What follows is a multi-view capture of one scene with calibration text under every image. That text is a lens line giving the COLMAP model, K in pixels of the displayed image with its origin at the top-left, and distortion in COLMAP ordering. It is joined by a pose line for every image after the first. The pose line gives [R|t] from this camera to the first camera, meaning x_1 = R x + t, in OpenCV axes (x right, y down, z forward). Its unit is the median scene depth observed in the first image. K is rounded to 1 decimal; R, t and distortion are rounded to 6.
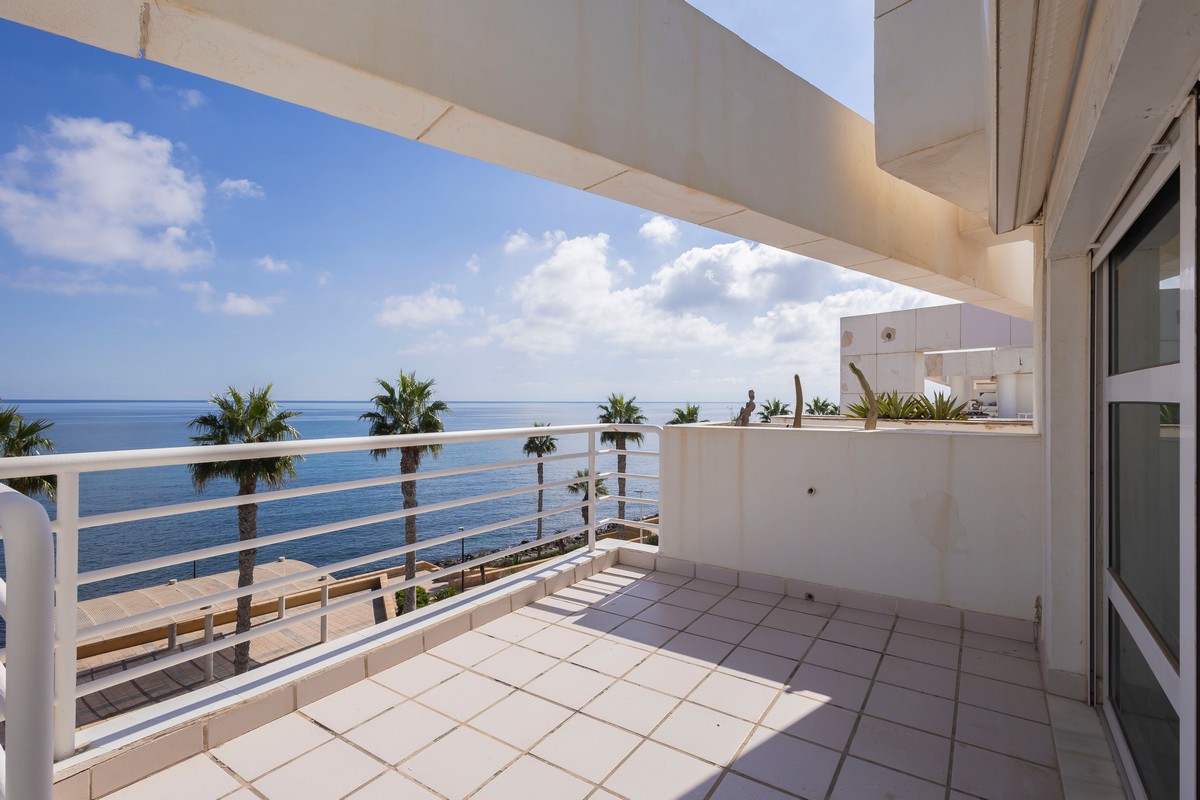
lens RADIAL K [[556.8, 0, 630.0], [0, 556.8, 422.0], [0, 0, 1]] dist [0.003363, -0.000021]
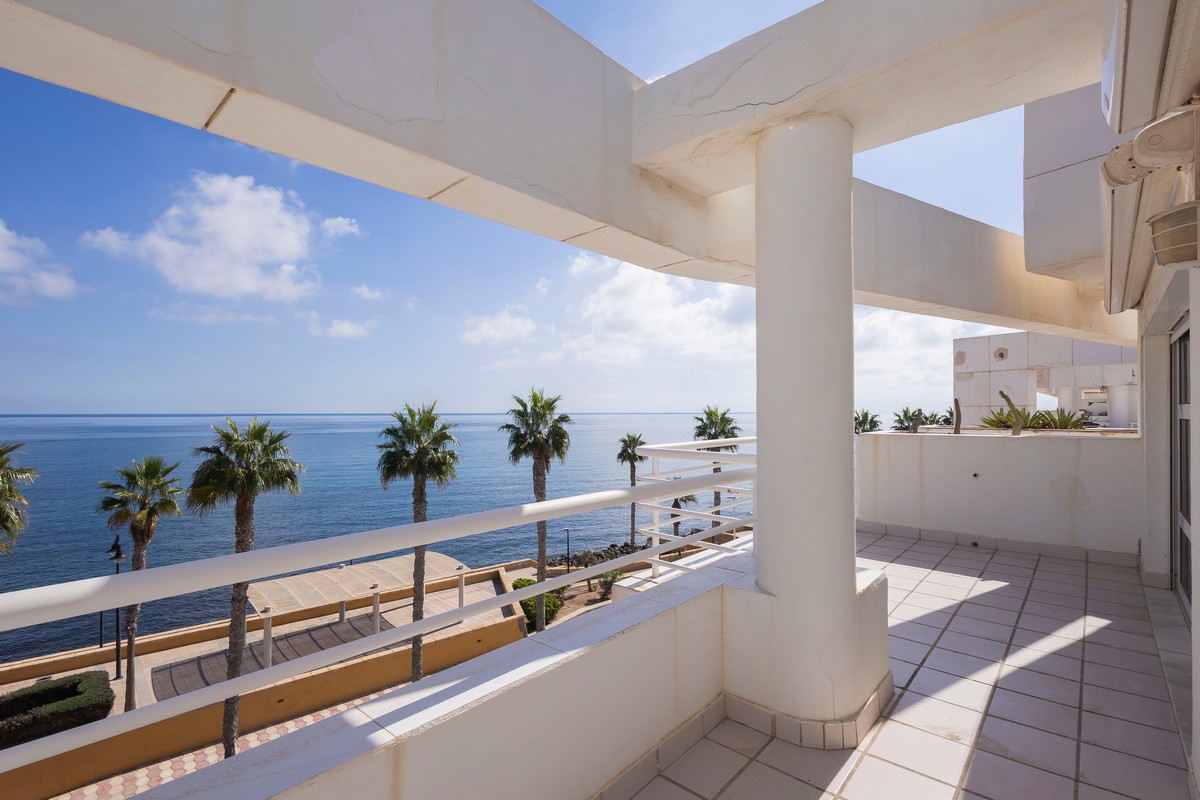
lens RADIAL K [[556.8, 0, 604.3], [0, 556.8, 405.6], [0, 0, 1]] dist [0.003363, -0.000021]
pose [[0.988343, -0.008783, -0.151988, -0.065965], [0.001138, 0.998733, -0.050315, 0.002409], [0.152237, 0.049555, 0.987101, -0.099915]]
